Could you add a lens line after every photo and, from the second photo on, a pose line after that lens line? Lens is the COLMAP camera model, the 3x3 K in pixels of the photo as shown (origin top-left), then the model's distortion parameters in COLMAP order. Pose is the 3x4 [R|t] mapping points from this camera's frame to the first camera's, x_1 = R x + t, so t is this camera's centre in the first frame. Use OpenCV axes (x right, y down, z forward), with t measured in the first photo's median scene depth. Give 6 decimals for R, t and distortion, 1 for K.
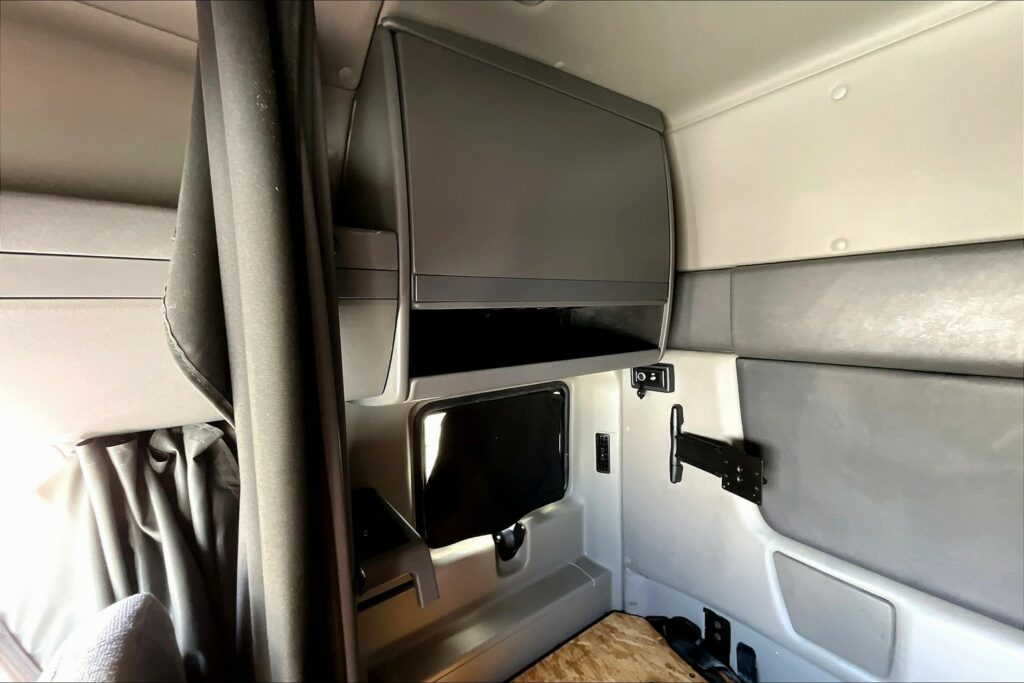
lens RADIAL K [[409.1, 0, 511.9], [0, 409.1, 345.0], [0, 0, 1]] dist [-0.002827, 0.001667]
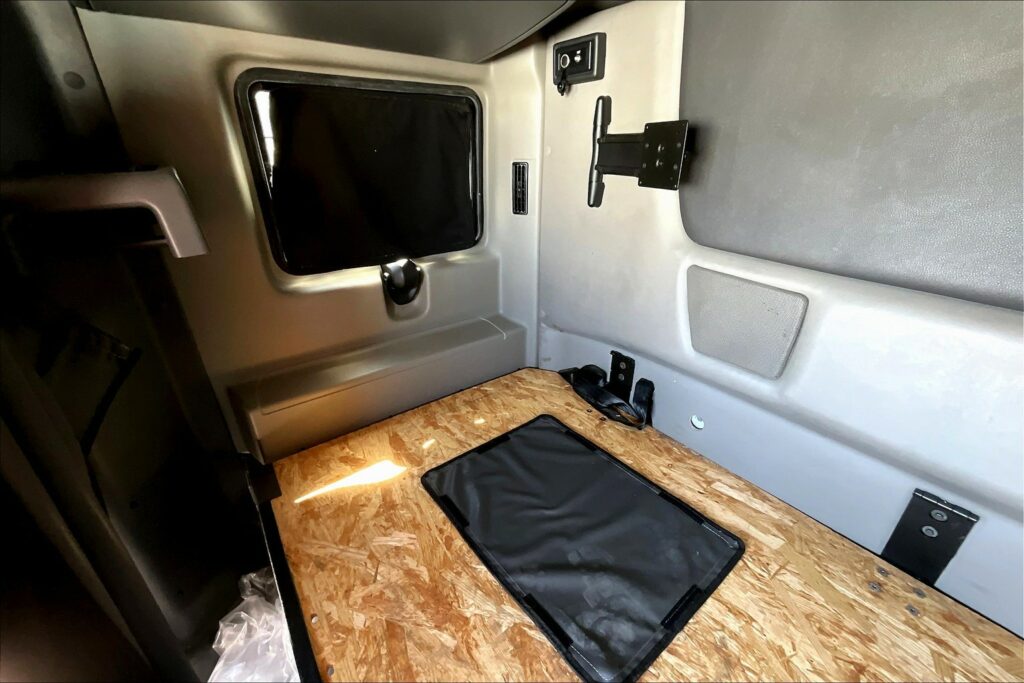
lens RADIAL K [[409.1, 0, 512.2], [0, 409.1, 338.4], [0, 0, 1]] dist [-0.002827, 0.001667]
pose [[0.999277, 0.017126, 0.033953, 0.208229], [-0.027753, 0.938830, 0.343260, 0.299844], [-0.025997, -0.343954, 0.938626, 0.143557]]
